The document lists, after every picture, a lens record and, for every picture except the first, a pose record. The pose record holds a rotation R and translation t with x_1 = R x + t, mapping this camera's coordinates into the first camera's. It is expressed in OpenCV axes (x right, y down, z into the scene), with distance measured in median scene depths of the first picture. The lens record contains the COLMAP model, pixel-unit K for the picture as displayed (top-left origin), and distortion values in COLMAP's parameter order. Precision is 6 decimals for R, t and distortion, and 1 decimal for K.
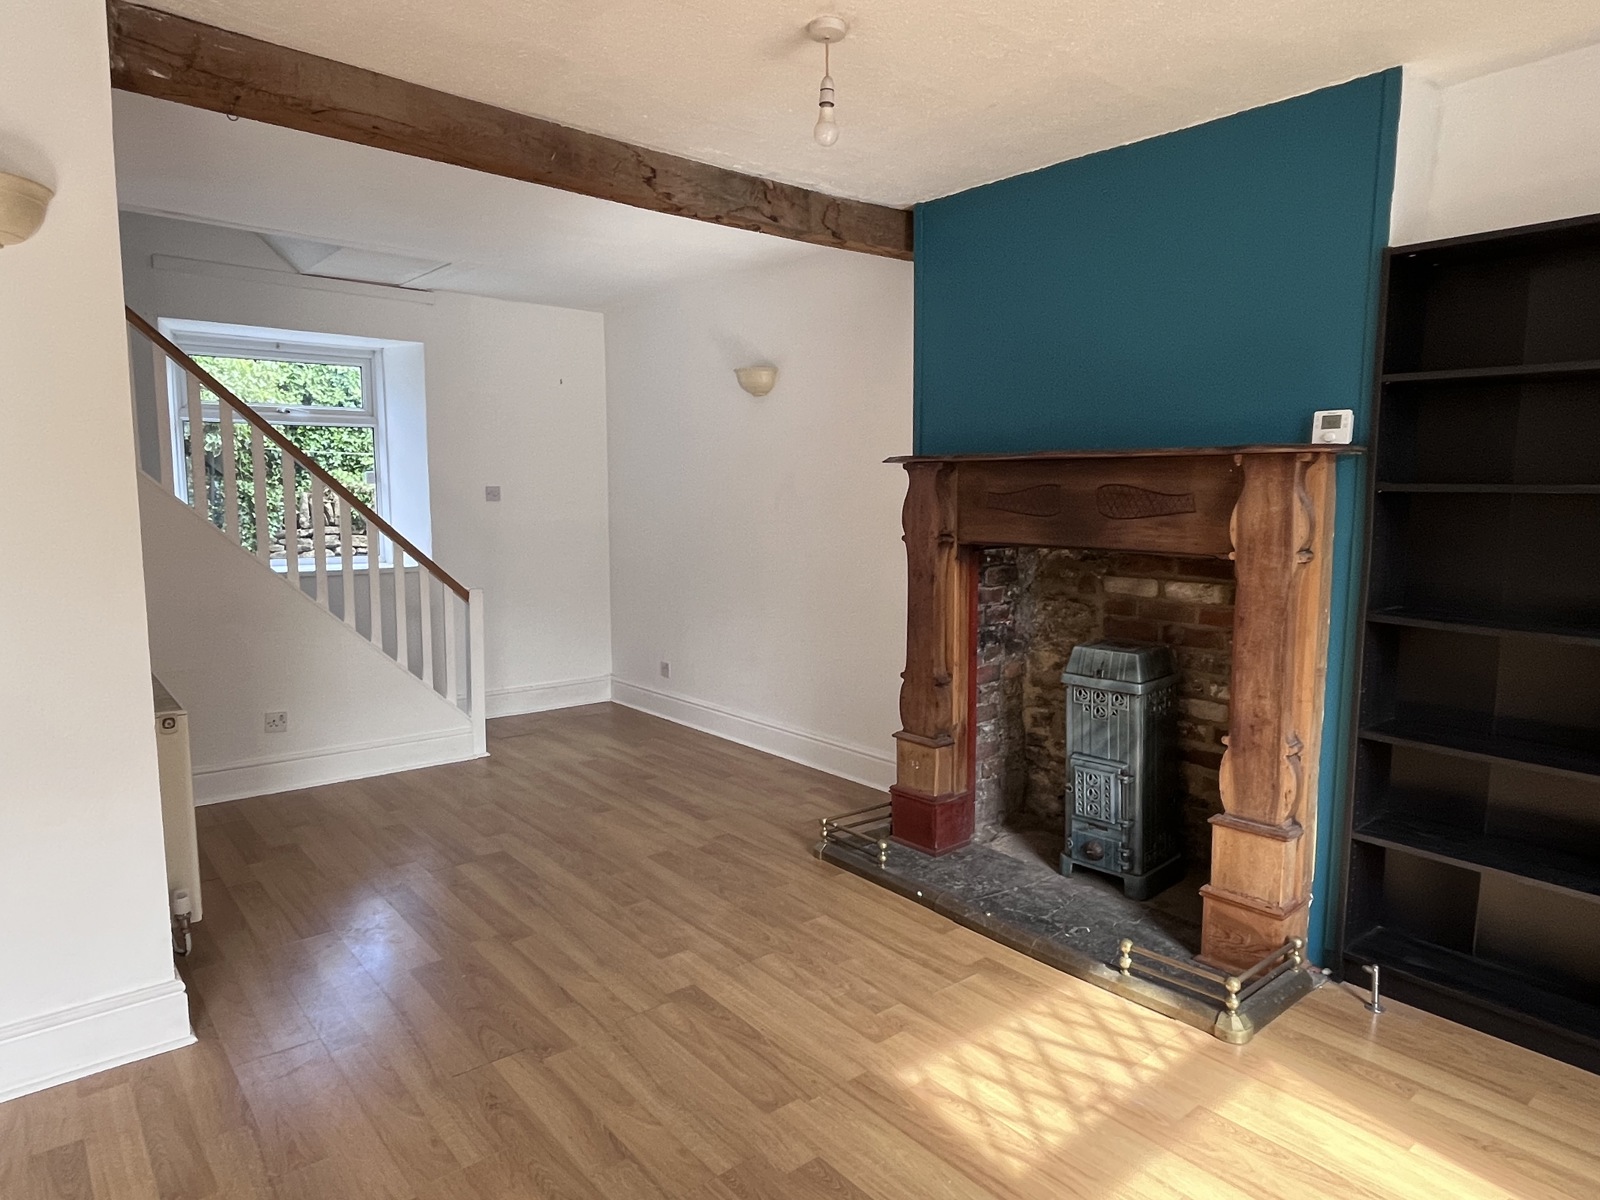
lens RADIAL K [[964.1, 0, 799.2], [0, 964.1, 598.7], [0, 0, 1]] dist [0.004603, -0.000600]
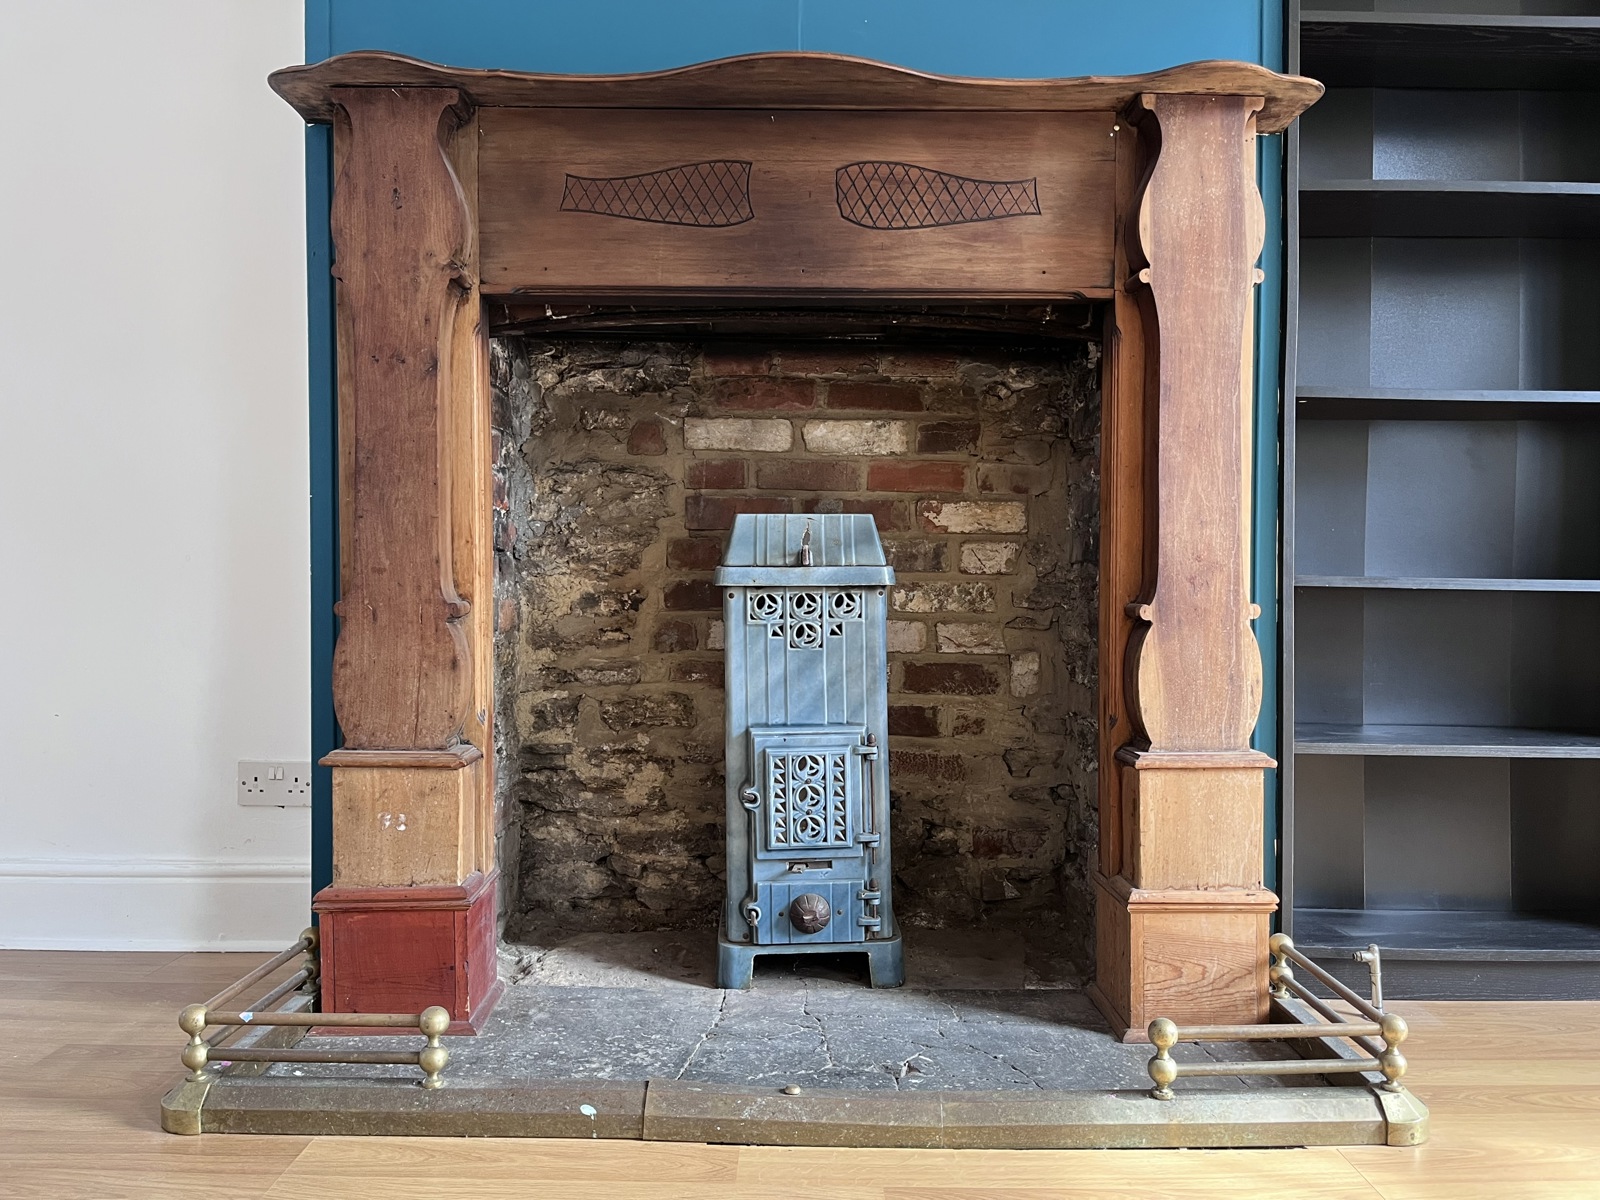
lens RADIAL K [[1206.6, 0, 801.5], [0, 1206.6, 596.8], [0, 0, 1]] dist [0.026232, -0.021206]
pose [[0.644617, -0.007383, 0.764470, -0.174414], [0.082631, 0.994768, -0.060069, 0.133535], [-0.760027, 0.101890, 0.641855, 0.578278]]
